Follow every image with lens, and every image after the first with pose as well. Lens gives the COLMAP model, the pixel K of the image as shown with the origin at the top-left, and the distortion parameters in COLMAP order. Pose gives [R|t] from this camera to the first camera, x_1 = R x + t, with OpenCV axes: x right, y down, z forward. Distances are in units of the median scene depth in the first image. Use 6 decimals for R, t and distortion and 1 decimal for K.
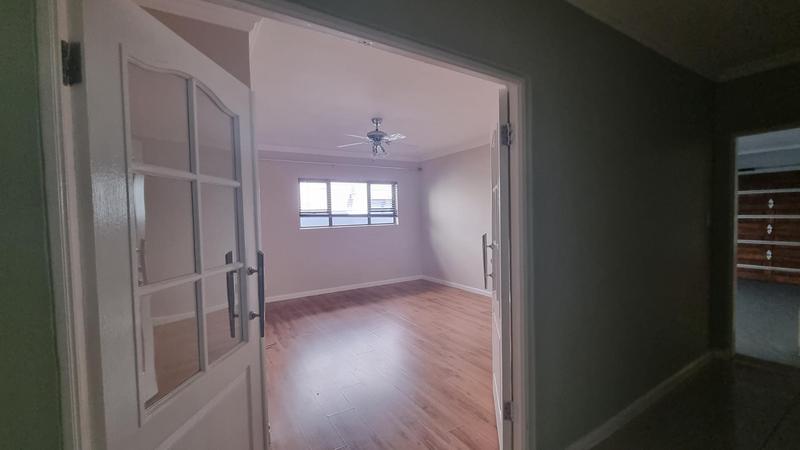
lens RADIAL K [[327.5, 0, 402.1], [0, 327.5, 227.0], [0, 0, 1]] dist [0.000372, -0.000740]
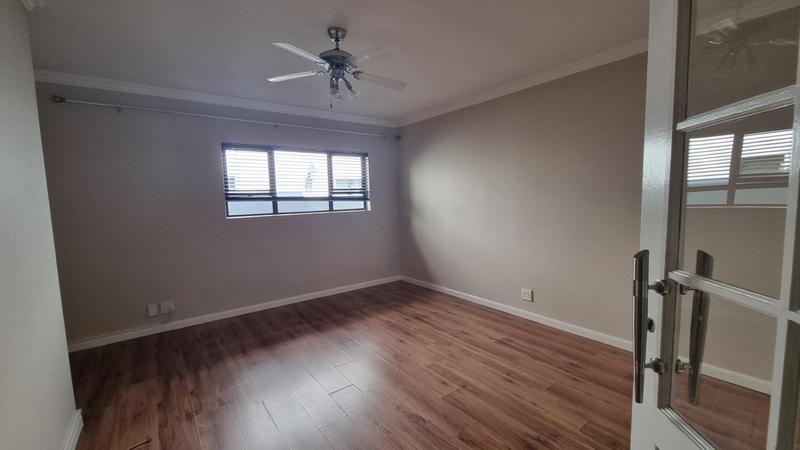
lens RADIAL K [[327.5, 0, 402.1], [0, 327.5, 227.0], [0, 0, 1]] dist [0.000372, -0.000740]
pose [[0.994943, -0.009132, 0.100025, -0.015861], [0.003965, 0.998653, 0.051737, -0.009365], [-0.100362, -0.051079, 0.993639, 0.264184]]
